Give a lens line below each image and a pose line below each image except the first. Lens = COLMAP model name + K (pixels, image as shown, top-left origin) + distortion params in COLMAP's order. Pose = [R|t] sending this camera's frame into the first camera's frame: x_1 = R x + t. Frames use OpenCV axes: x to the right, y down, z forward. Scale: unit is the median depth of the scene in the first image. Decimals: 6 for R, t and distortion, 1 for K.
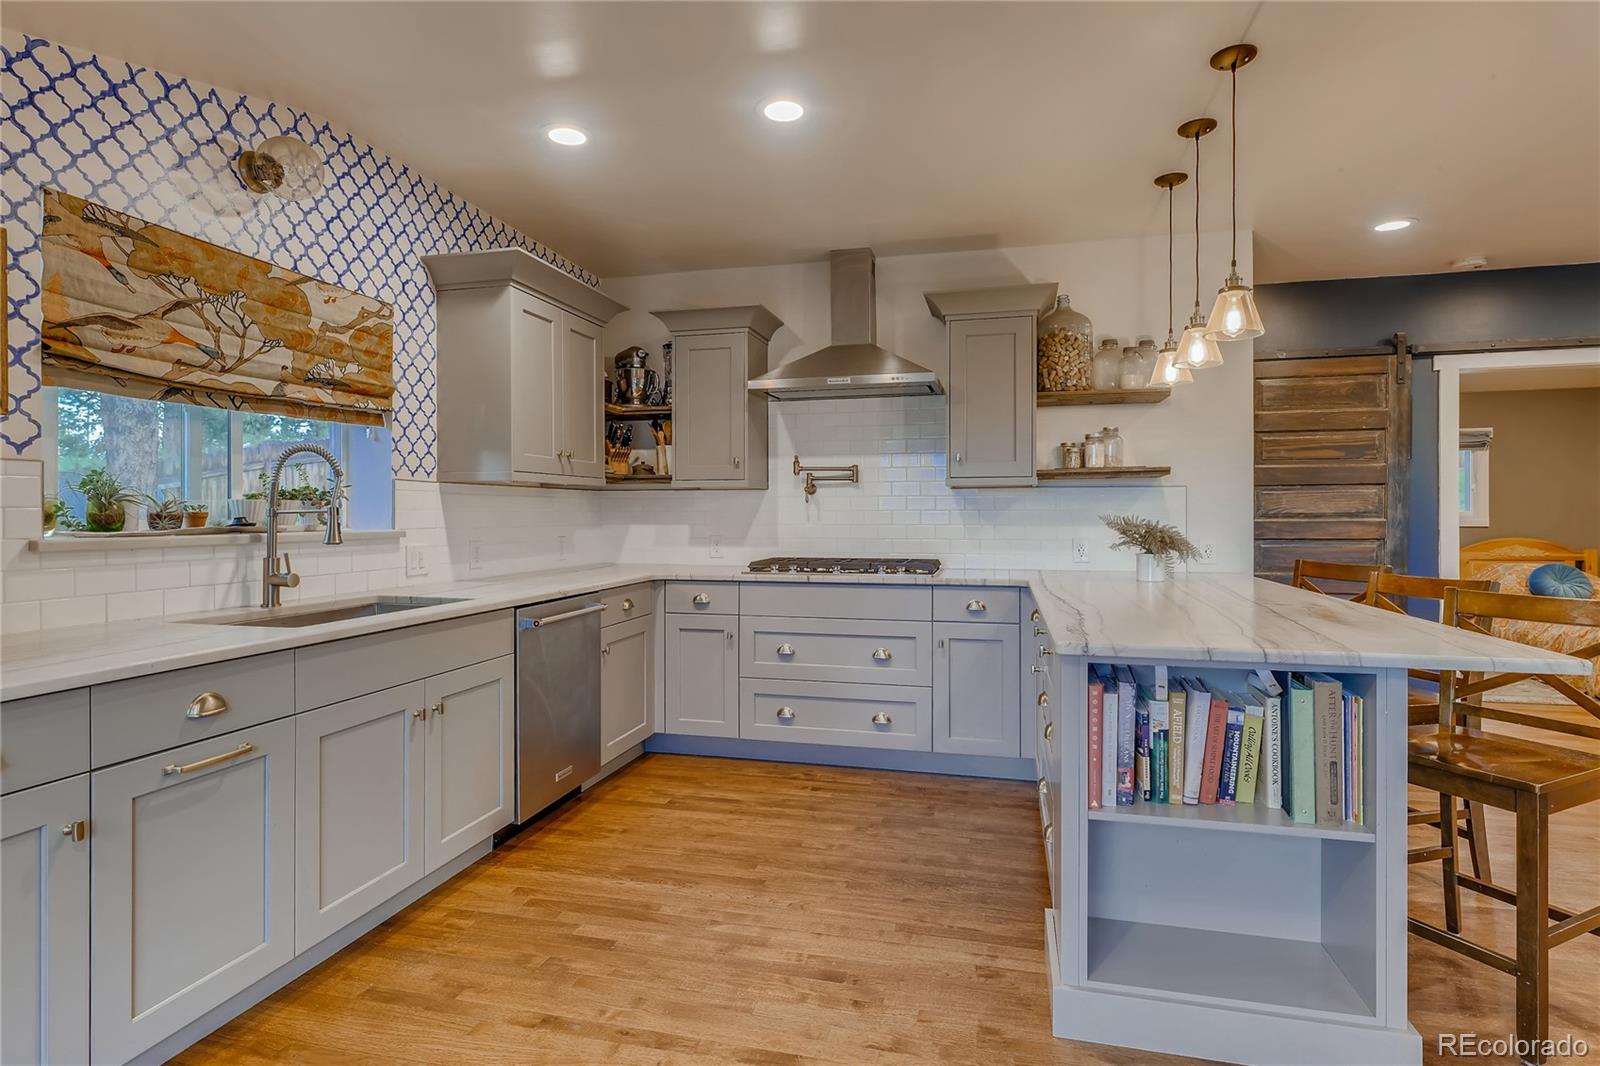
lens RADIAL K [[815.3, 0, 798.1], [0, 815.3, 515.3], [0, 0, 1]] dist [0.002739, -0.000886]
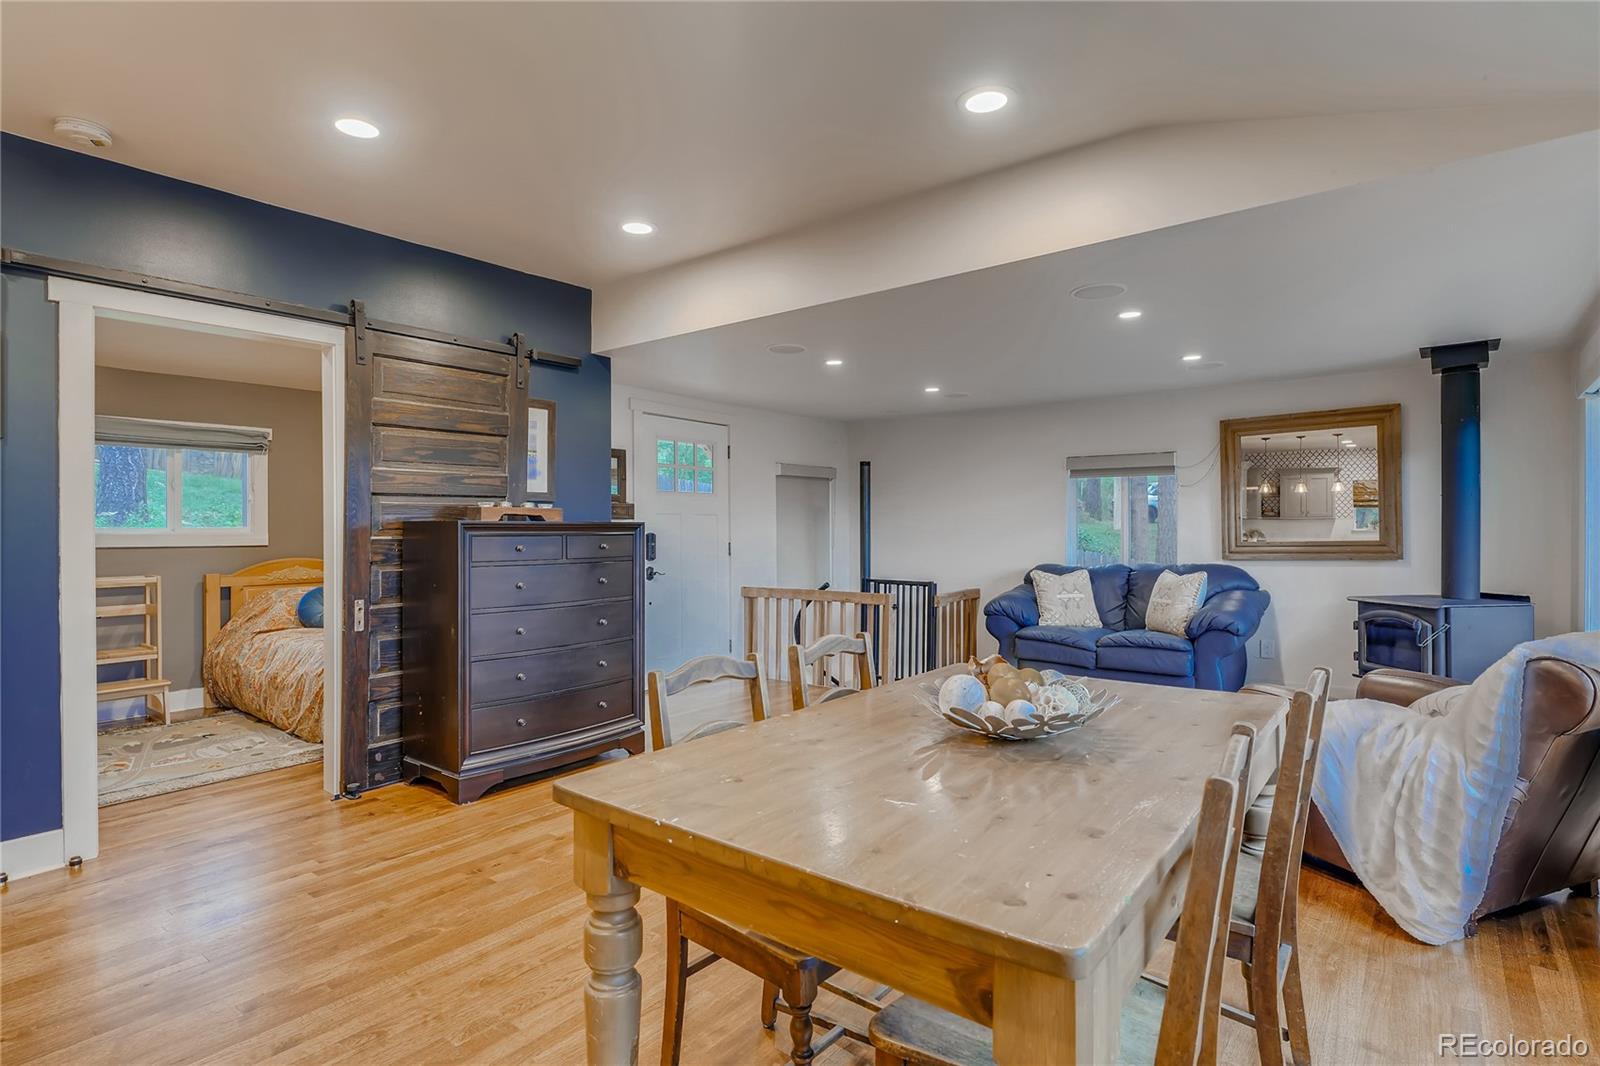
lens RADIAL K [[812.9, 0, 797.5], [0, 812.9, 529.6], [0, 0, 1]] dist [0.001252, -0.000970]
pose [[0.410156, -0.000999, 0.912015, 0.652245], [0.002572, 0.999997, -0.000062, -0.002289], [-0.912012, 0.002371, 0.410157, 0.332857]]
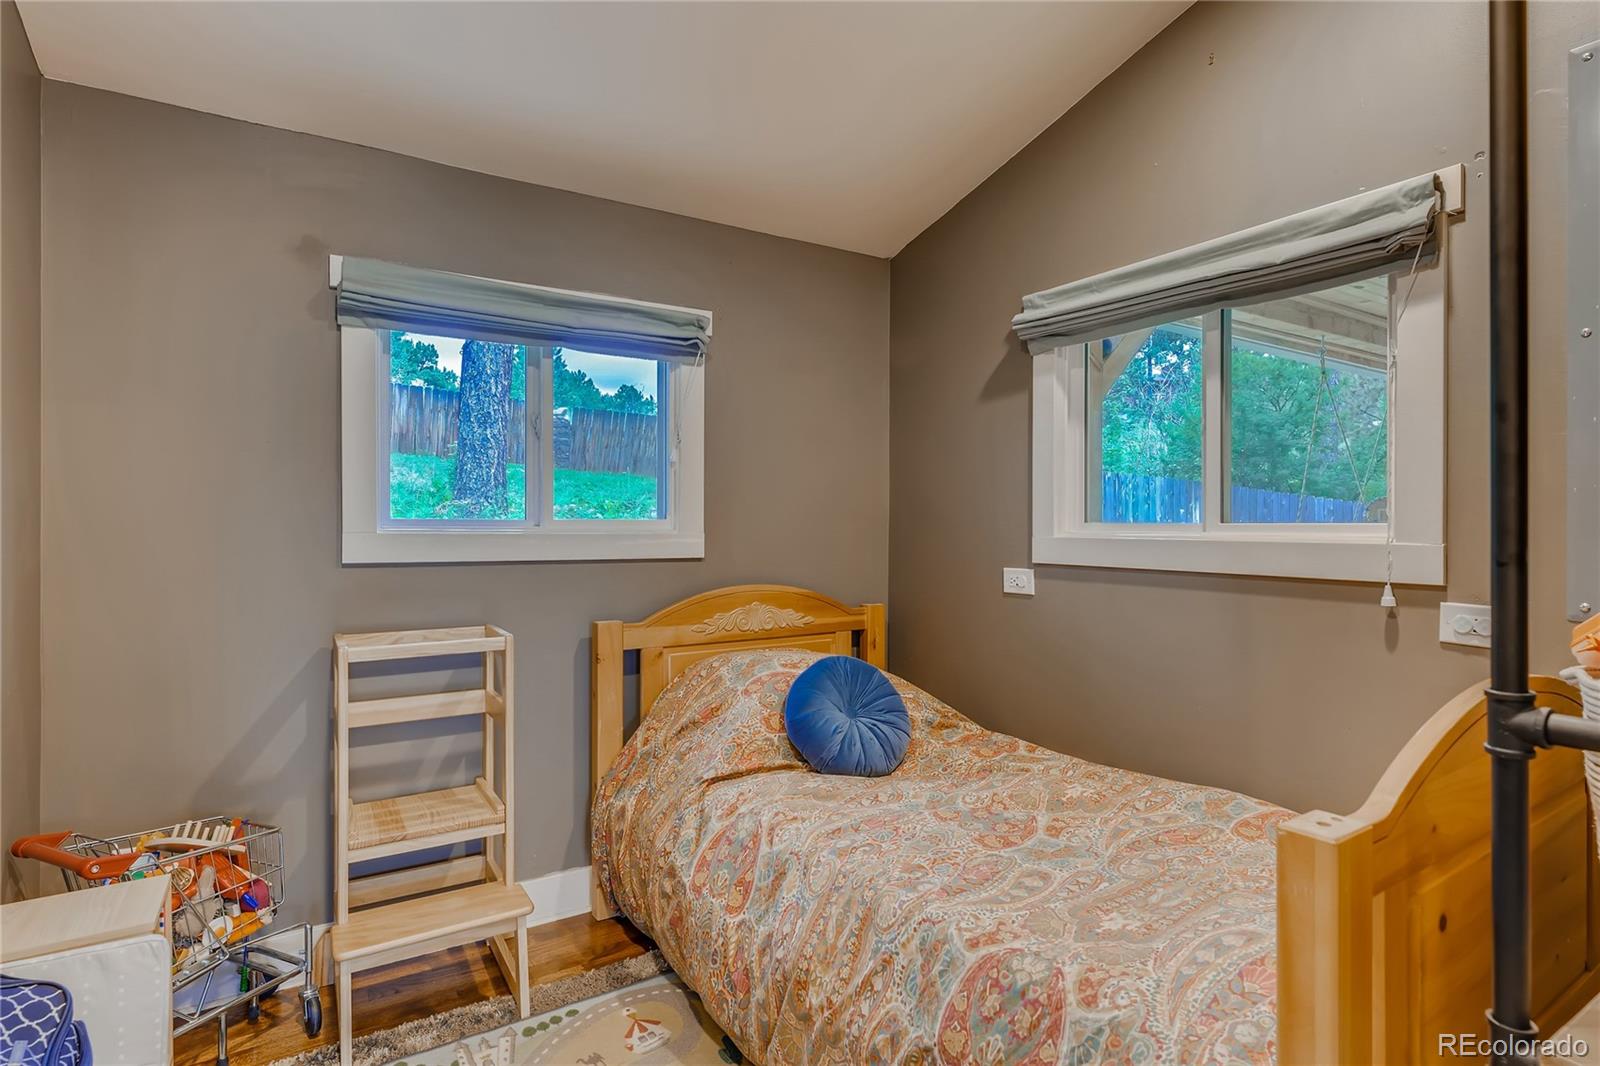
lens RADIAL K [[812.9, 0, 797.5], [0, 812.9, 529.6], [0, 0, 1]] dist [0.001252, -0.000970]
pose [[0.690625, -0.001133, 0.723212, 1.269998], [-0.004116, 0.999976, 0.005497, -0.005567], [-0.723201, -0.006773, 0.690604, 1.490290]]
